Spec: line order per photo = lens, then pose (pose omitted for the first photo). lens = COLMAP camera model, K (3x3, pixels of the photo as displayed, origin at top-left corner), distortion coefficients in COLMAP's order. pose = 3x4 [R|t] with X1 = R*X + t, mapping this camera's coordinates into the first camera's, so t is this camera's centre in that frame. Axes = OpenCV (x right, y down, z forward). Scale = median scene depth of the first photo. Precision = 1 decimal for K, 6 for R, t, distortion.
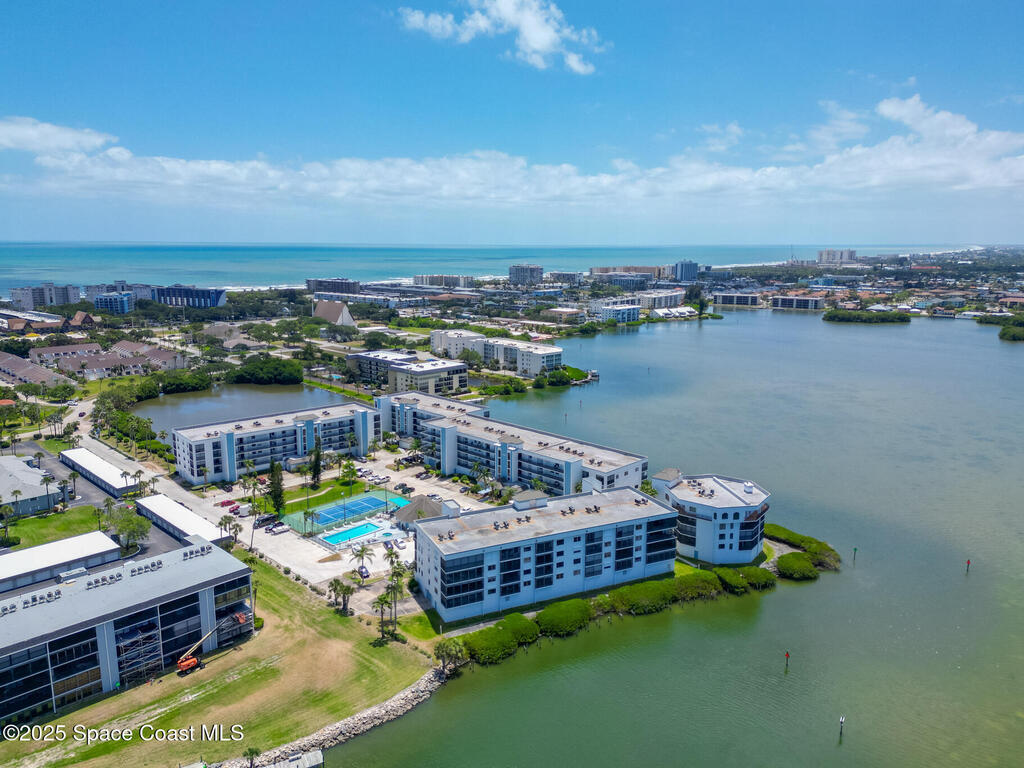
lens RADIAL K [[726.1, 0, 509.2], [0, 726.1, 371.4], [0, 0, 1]] dist [0.078795, -0.086036]
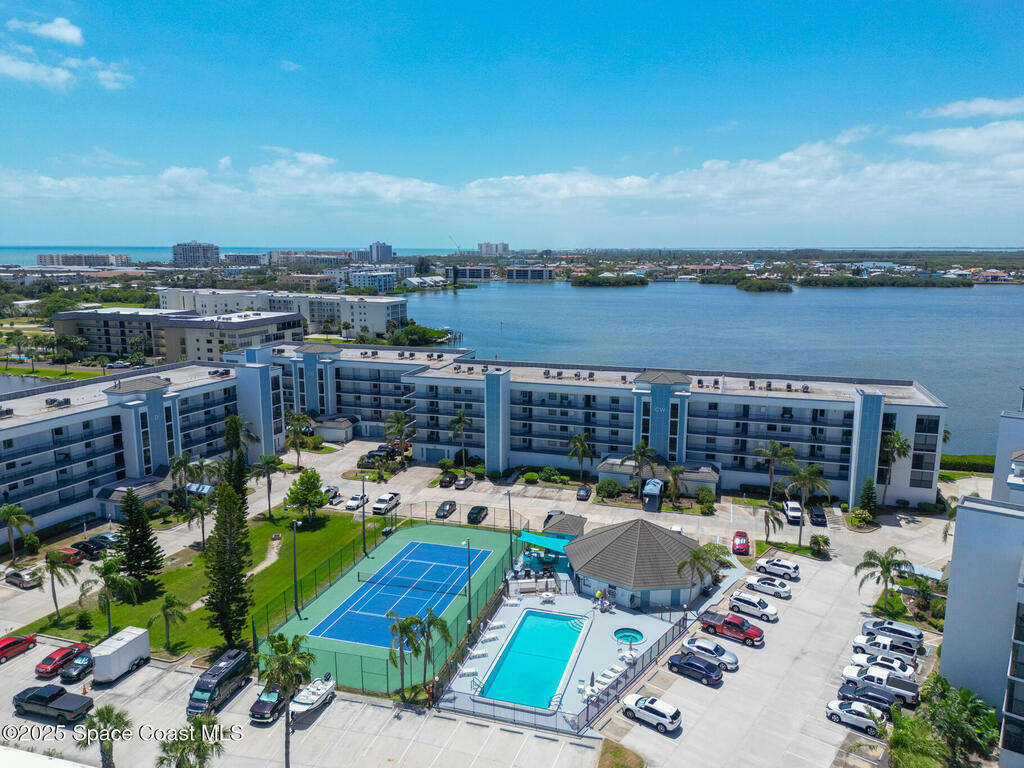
lens RADIAL K [[733.1, 0, 515.6], [0, 733.1, 385.4], [0, 0, 1]] dist [0.086384, -0.096308]
pose [[0.884851, -0.087011, 0.457676, -0.395758], [0.080588, 0.996182, 0.033583, 0.092695], [-0.458851, 0.007168, 0.888484, 0.754447]]
